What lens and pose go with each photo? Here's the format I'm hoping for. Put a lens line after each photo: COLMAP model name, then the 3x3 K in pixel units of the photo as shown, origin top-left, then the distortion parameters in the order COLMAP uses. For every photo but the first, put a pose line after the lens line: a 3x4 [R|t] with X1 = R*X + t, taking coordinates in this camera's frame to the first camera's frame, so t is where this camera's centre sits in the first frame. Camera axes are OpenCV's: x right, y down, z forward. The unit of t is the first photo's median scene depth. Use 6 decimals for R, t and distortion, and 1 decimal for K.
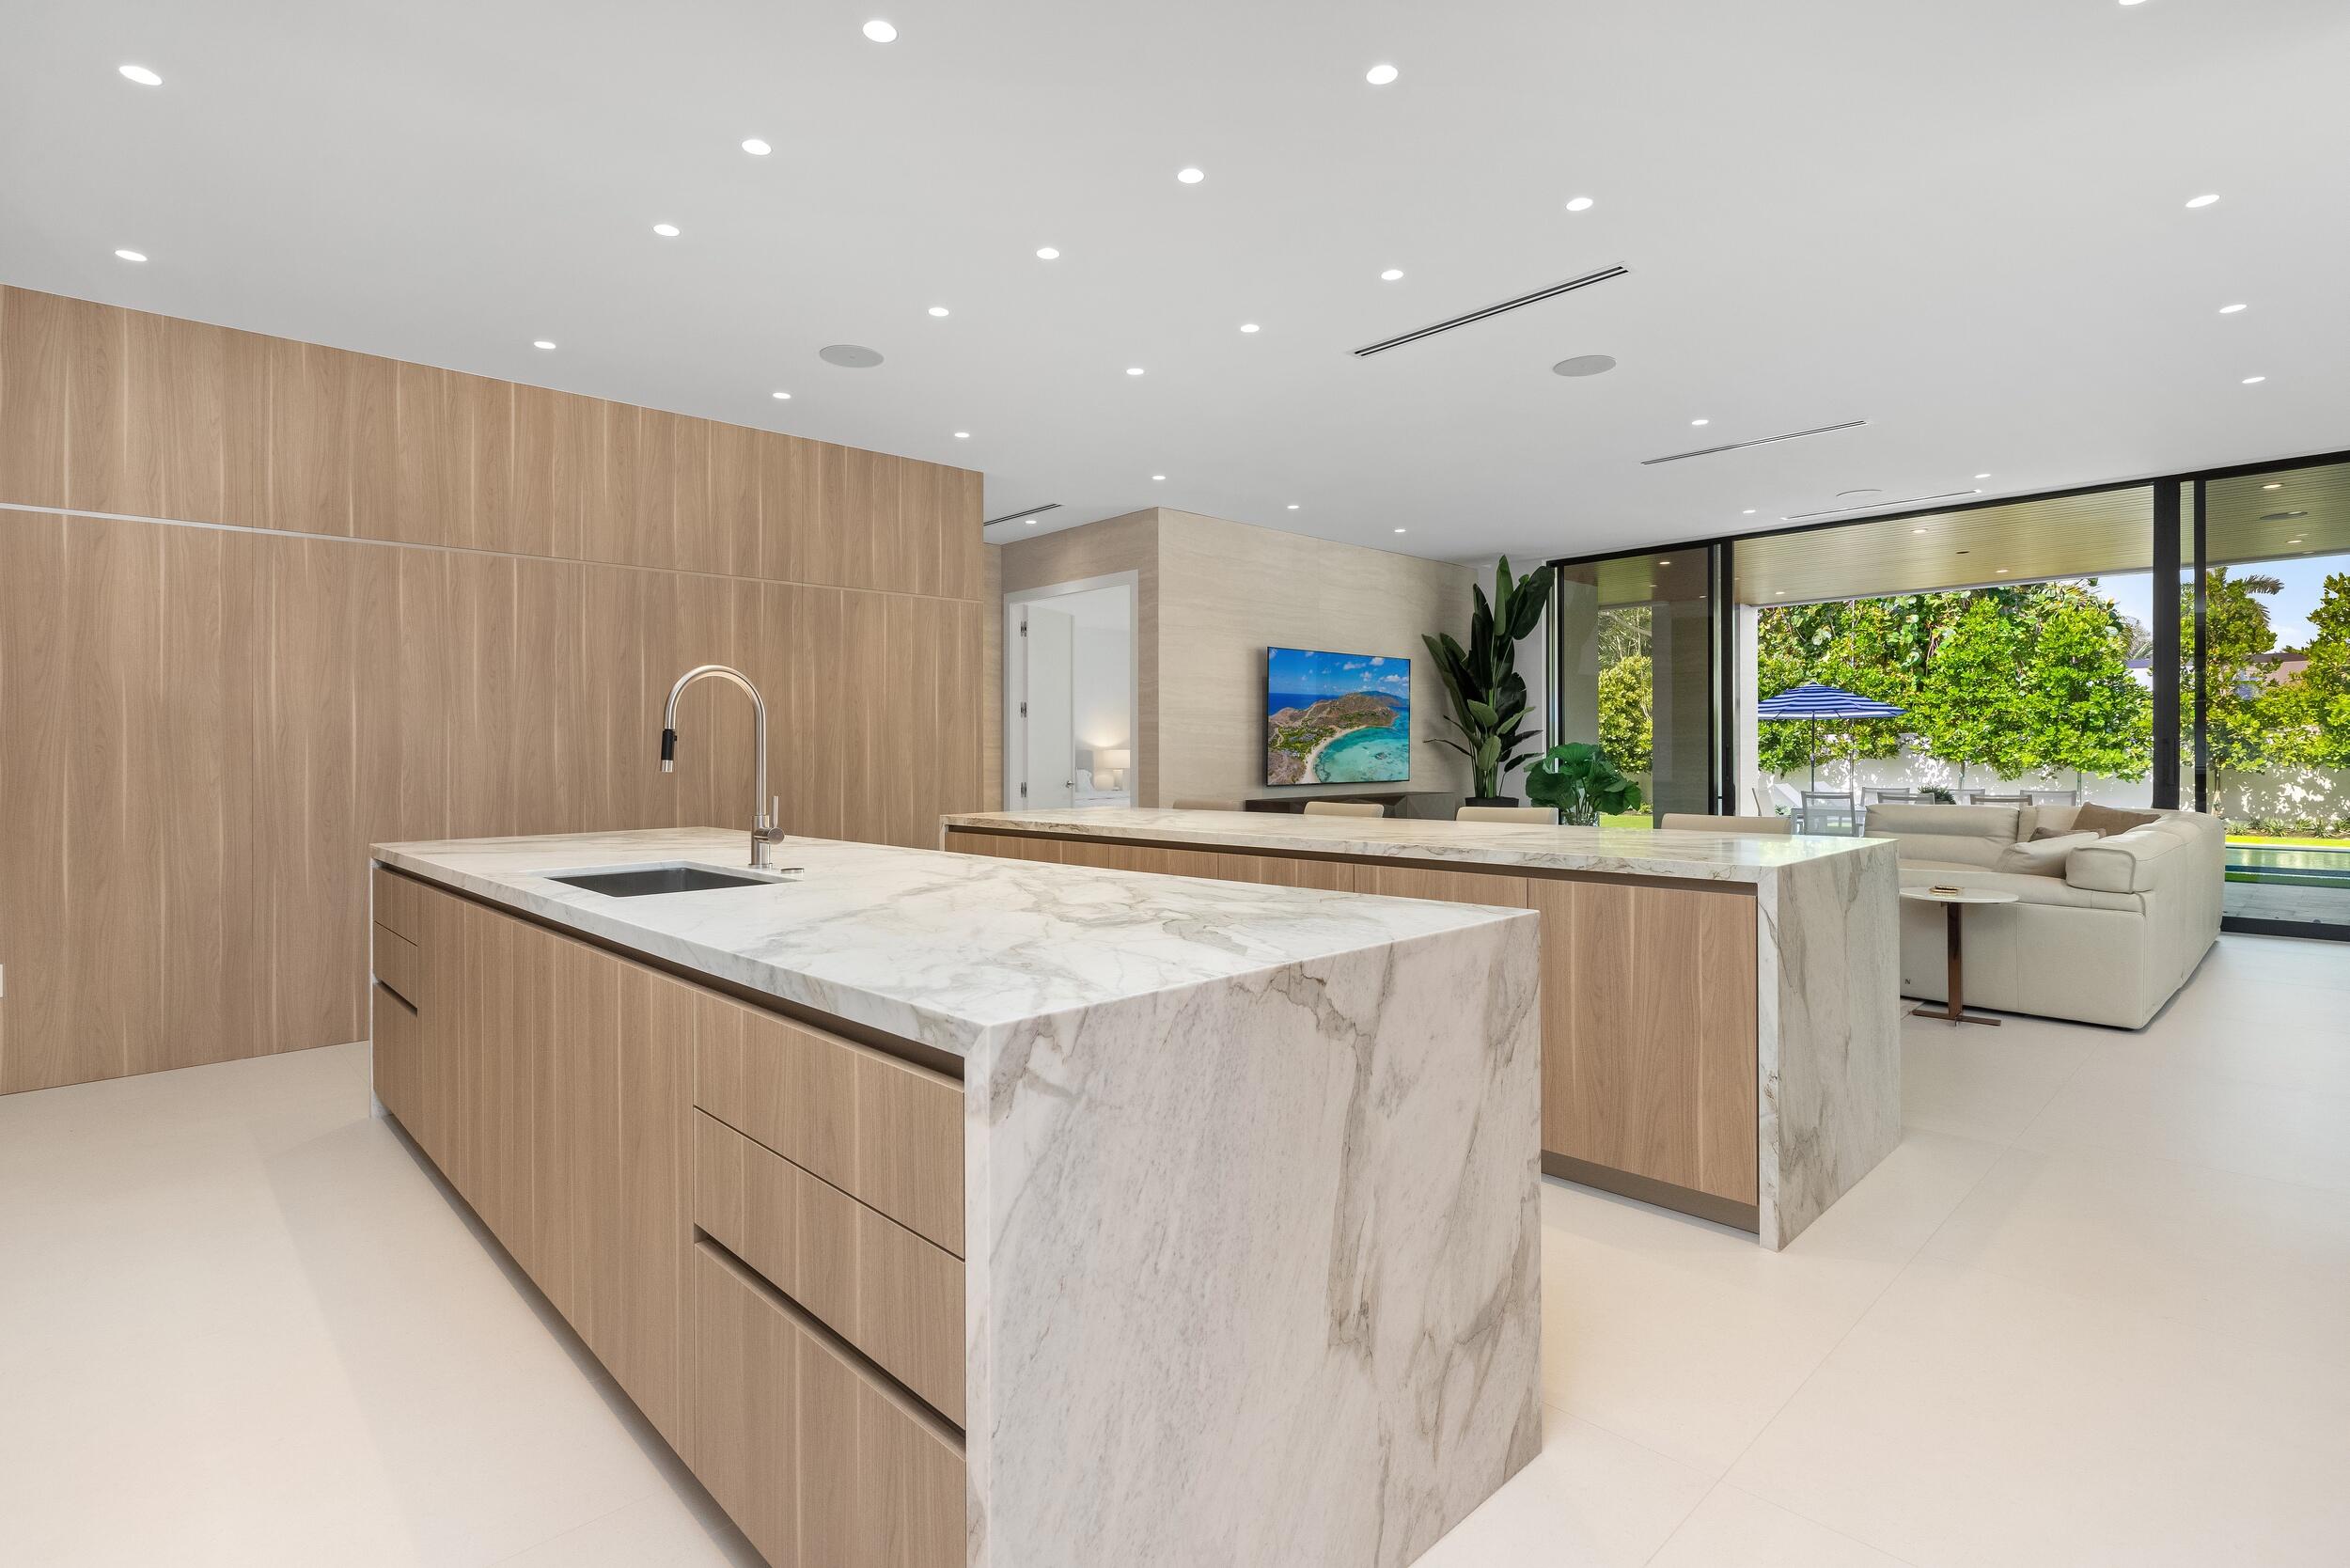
lens RADIAL K [[1120.0, 0, 1175.0], [0, 1120.0, 784.0], [0, 0, 1]] dist [-0.009544, -0.000248]
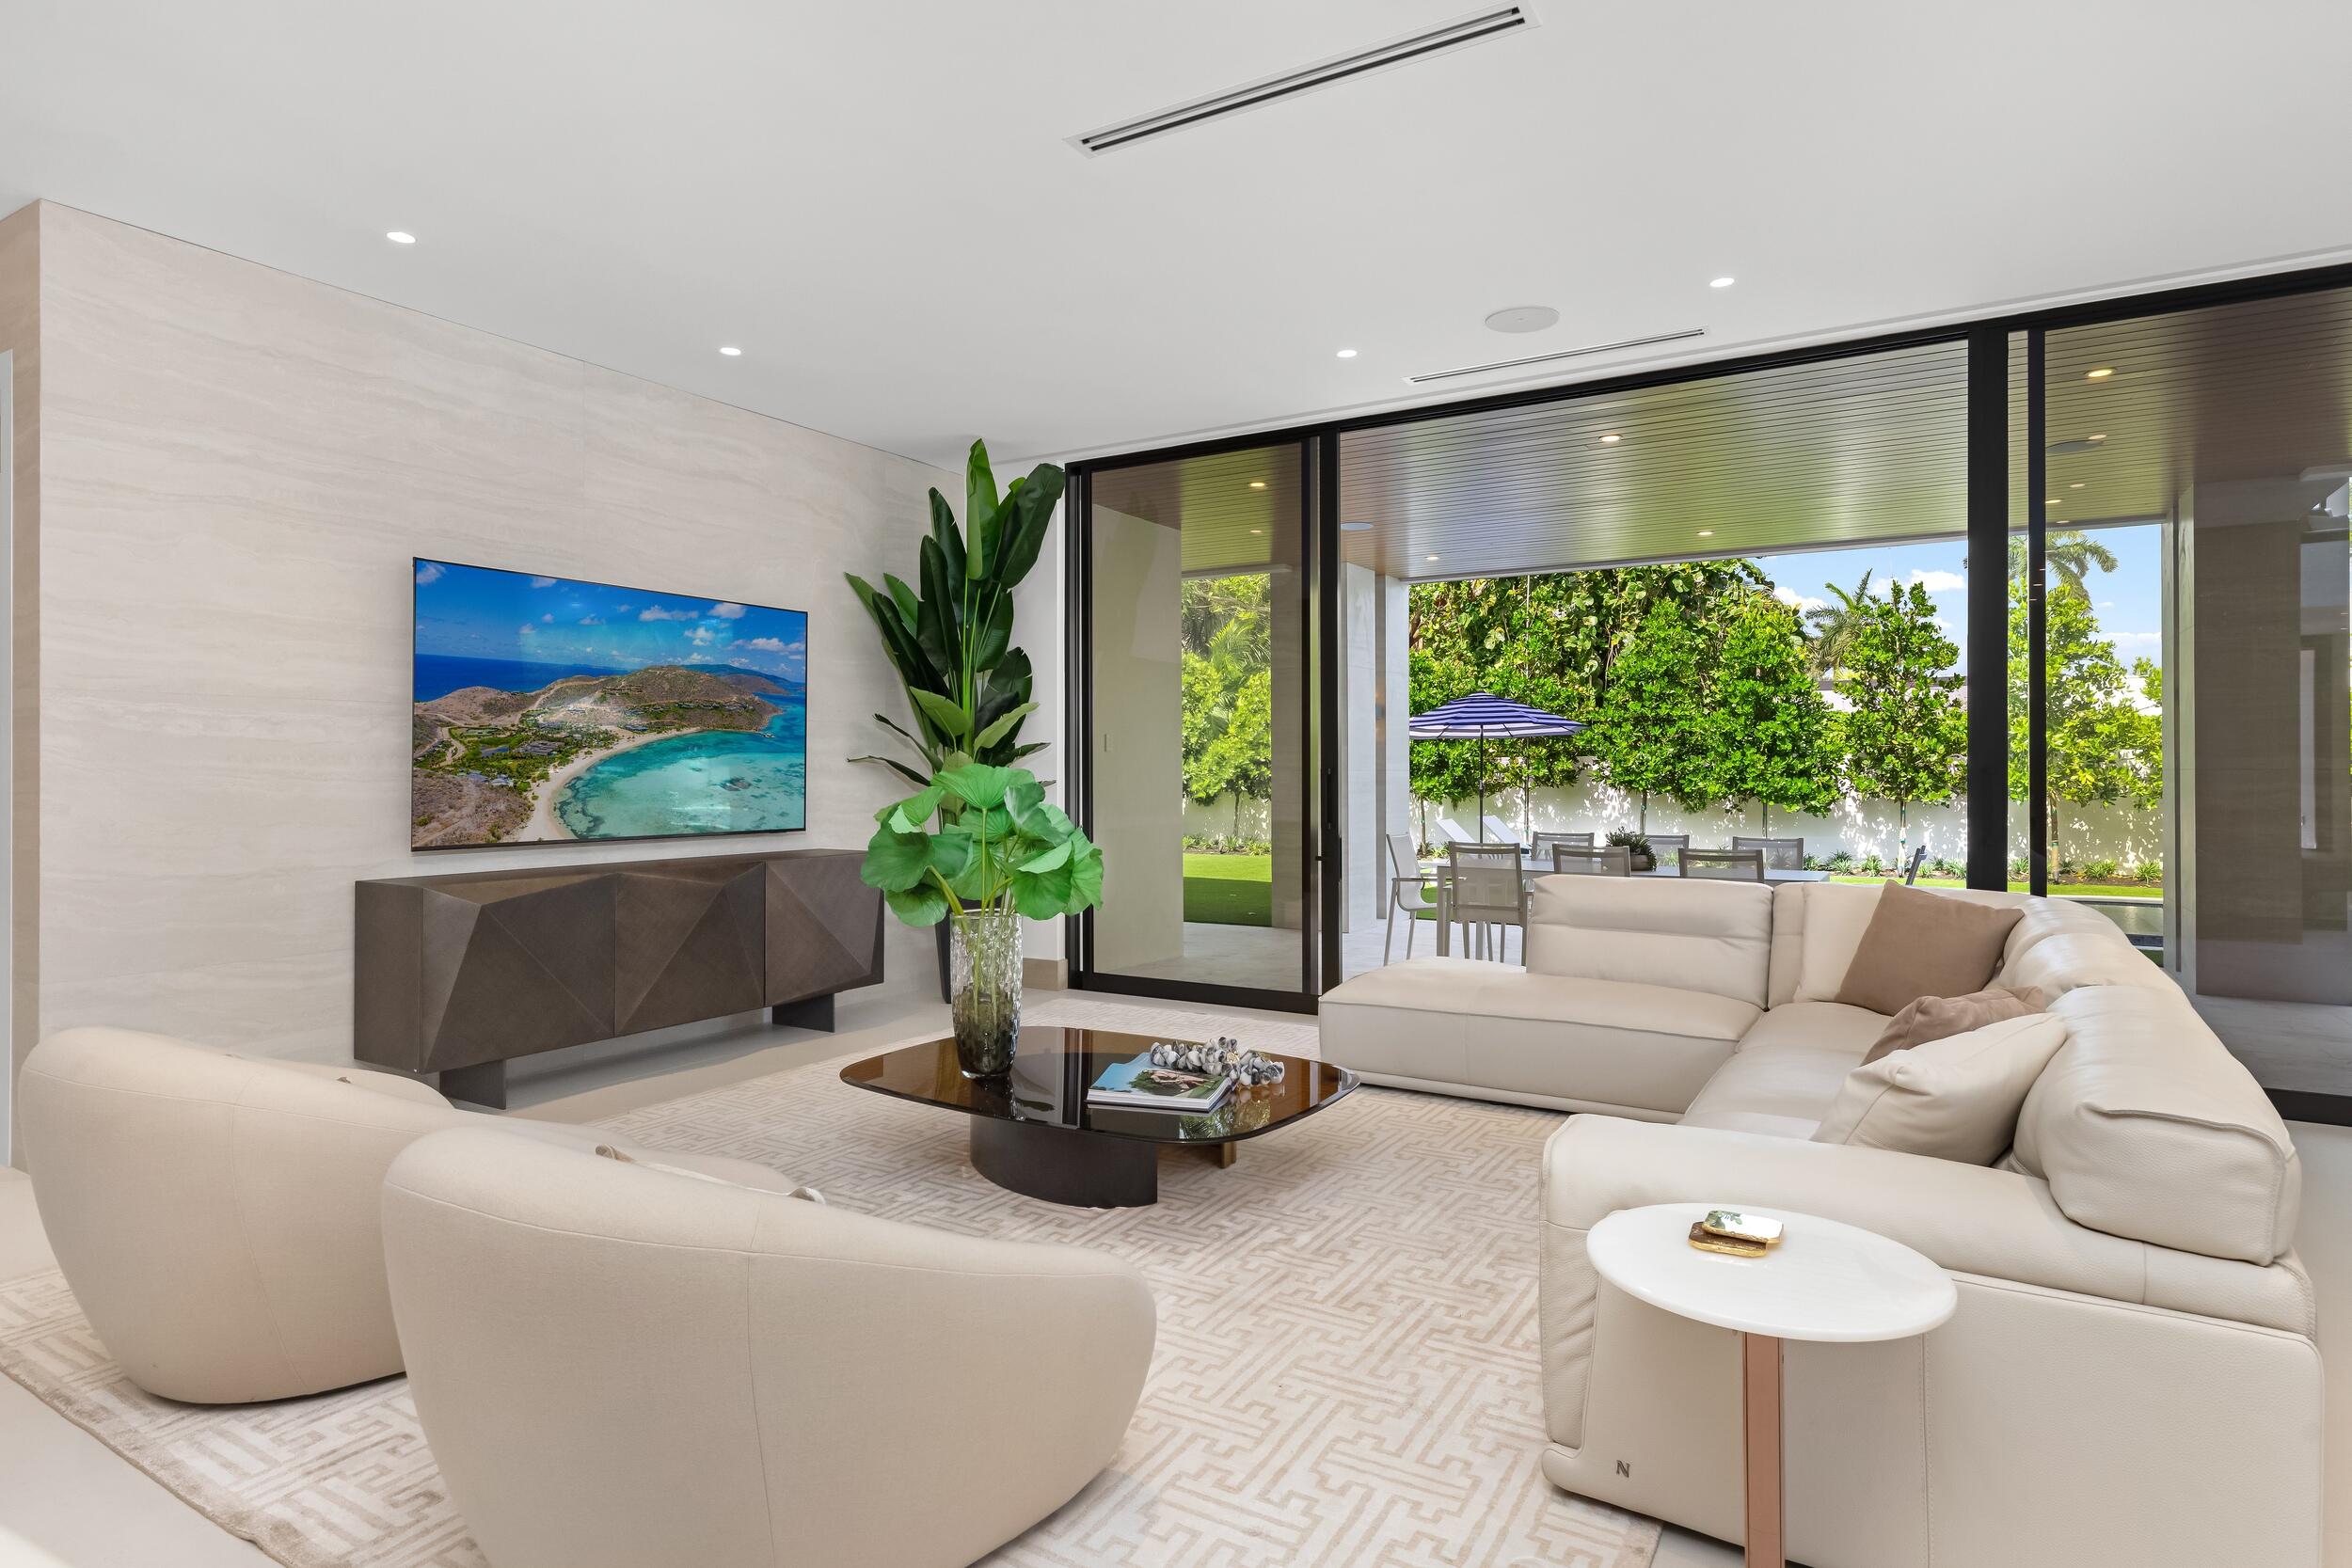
lens RADIAL K [[1231.3, 0, 1176.0], [0, 1231.3, 784.0], [0, 0, 1]] dist [-0.012103, 0.000008]
pose [[0.965775, 0.005472, 0.259324, 0.136451], [-0.000634, 0.999824, -0.018737, -0.008382], [-0.259381, 0.017931, 0.965609, 0.214649]]
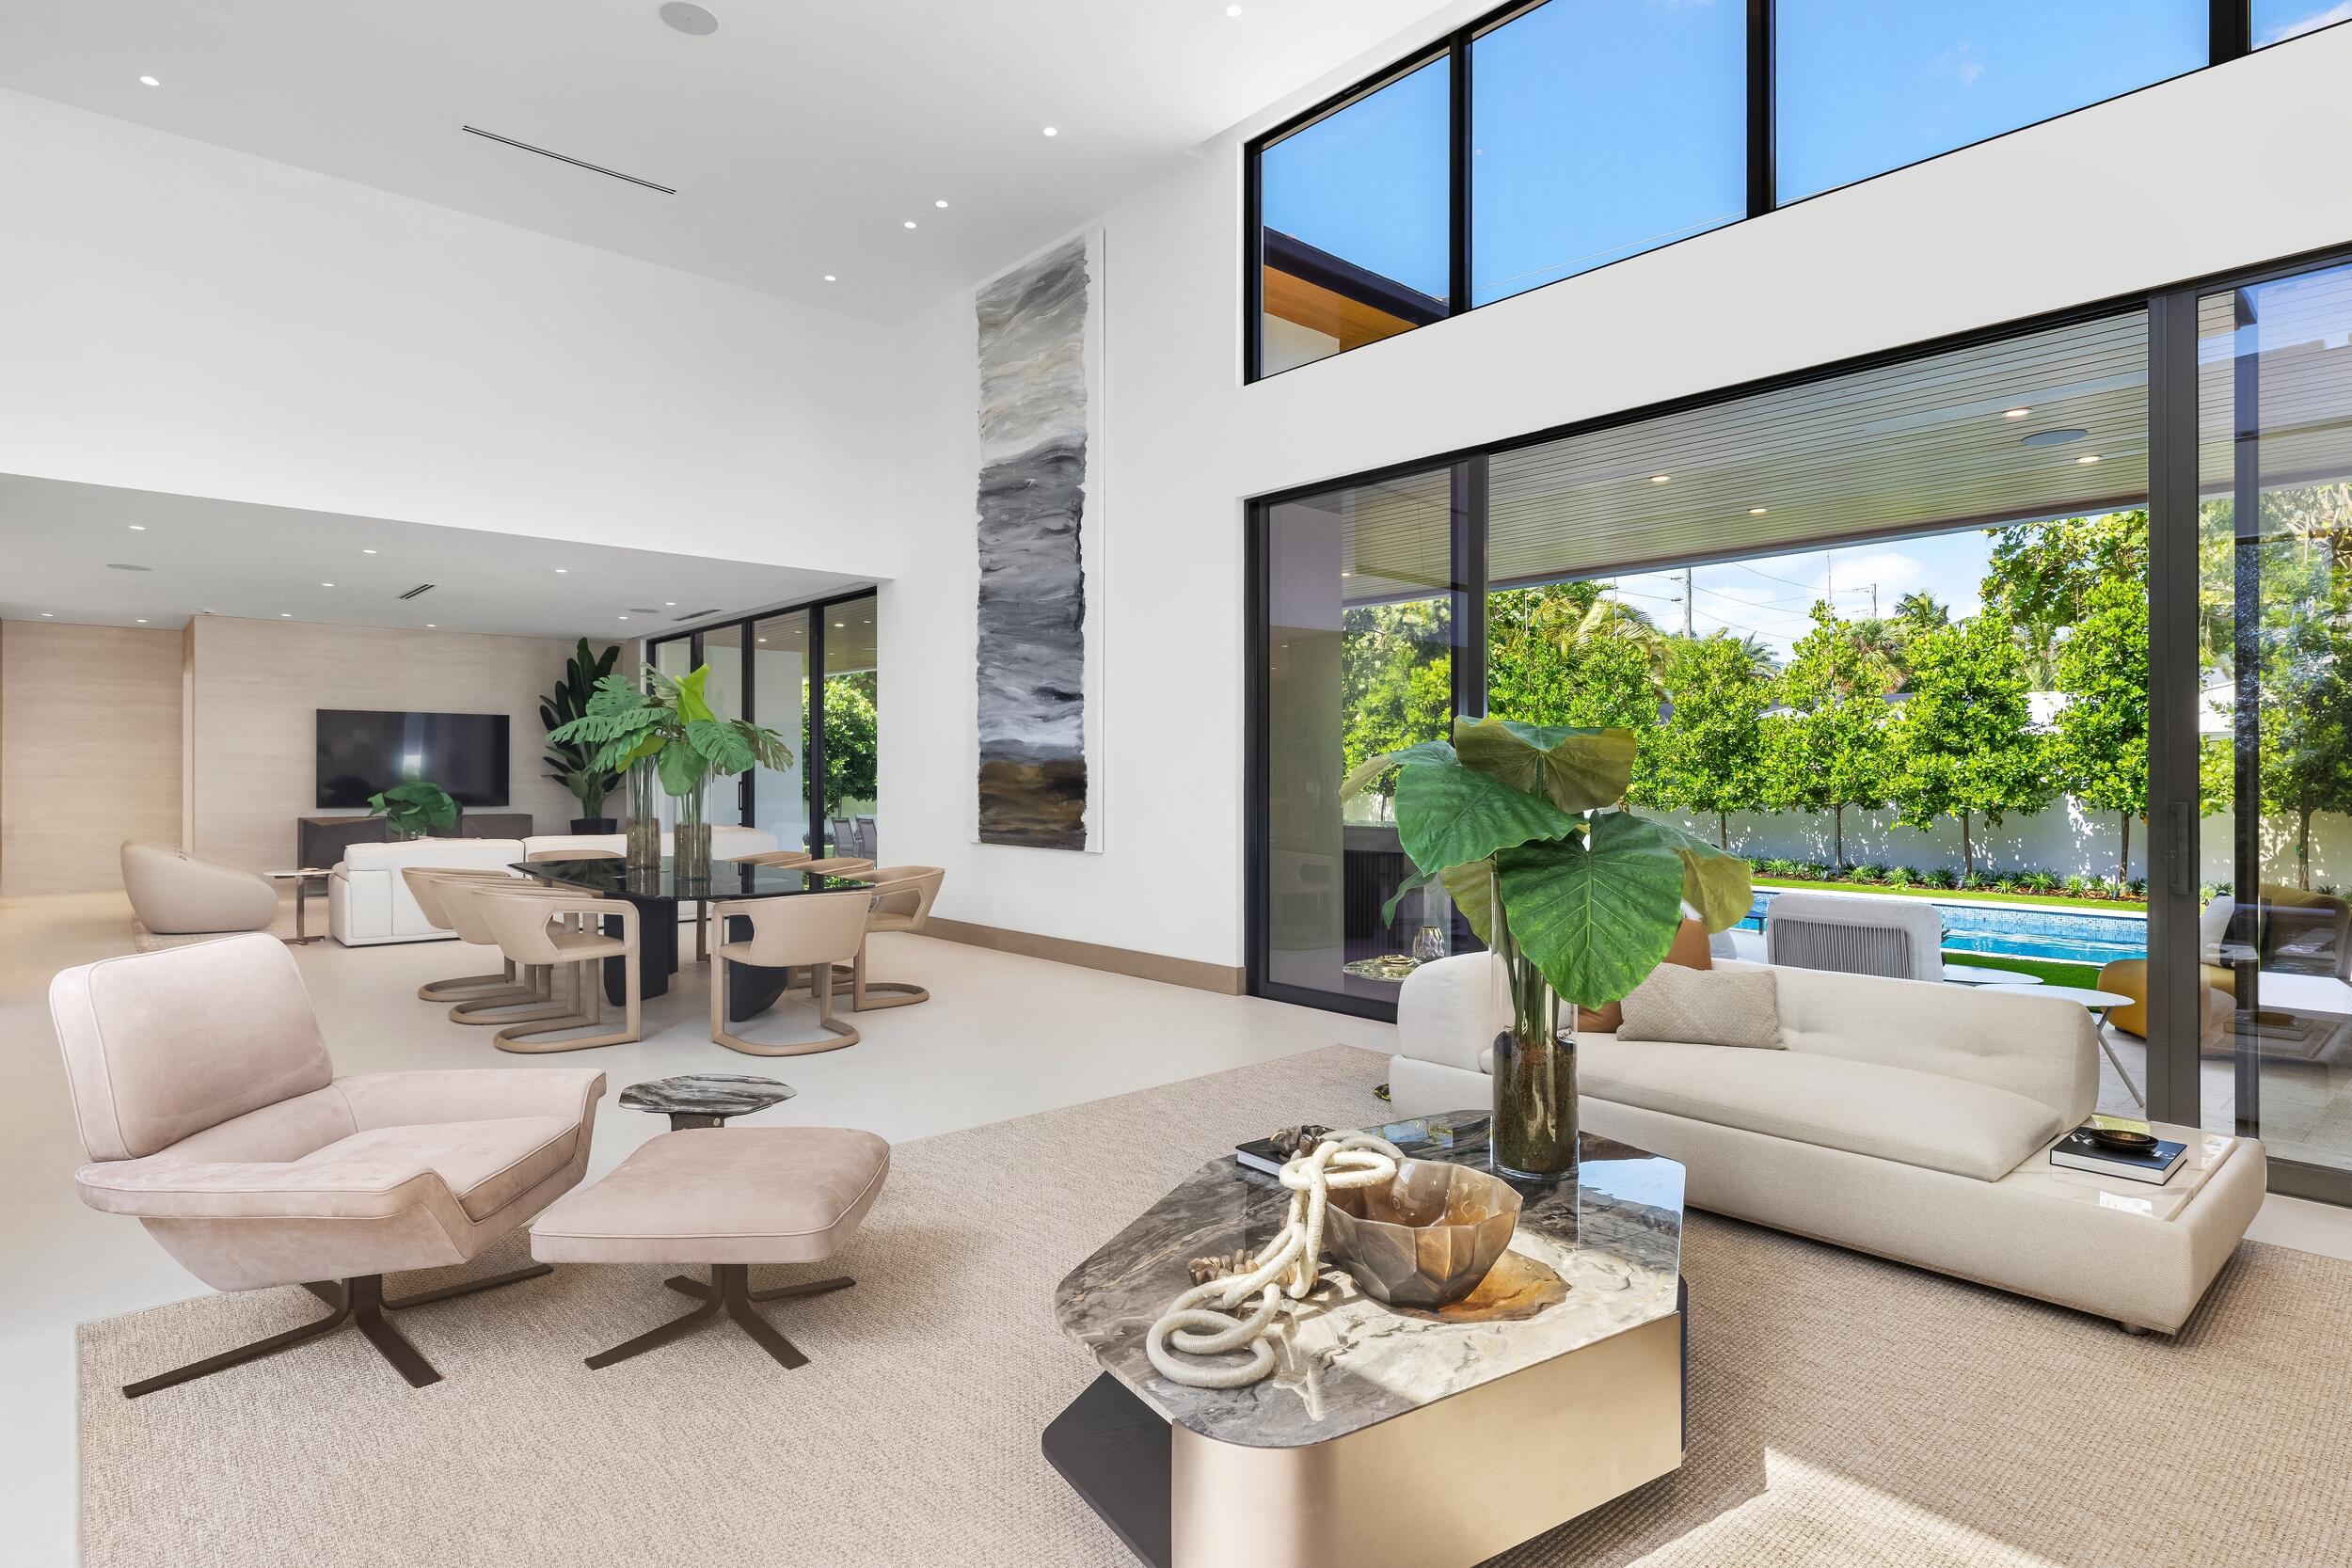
lens RADIAL K [[1241.4, 0, 1176.0], [0, 1241.4, 784.0], [0, 0, 1]] dist [0.001820, -0.000273]
pose [[0.999335, 0.008792, -0.035383, 0.631388], [-0.009451, 0.999784, -0.018494, -0.004936], [0.035213, 0.018816, 0.999203, -0.269406]]
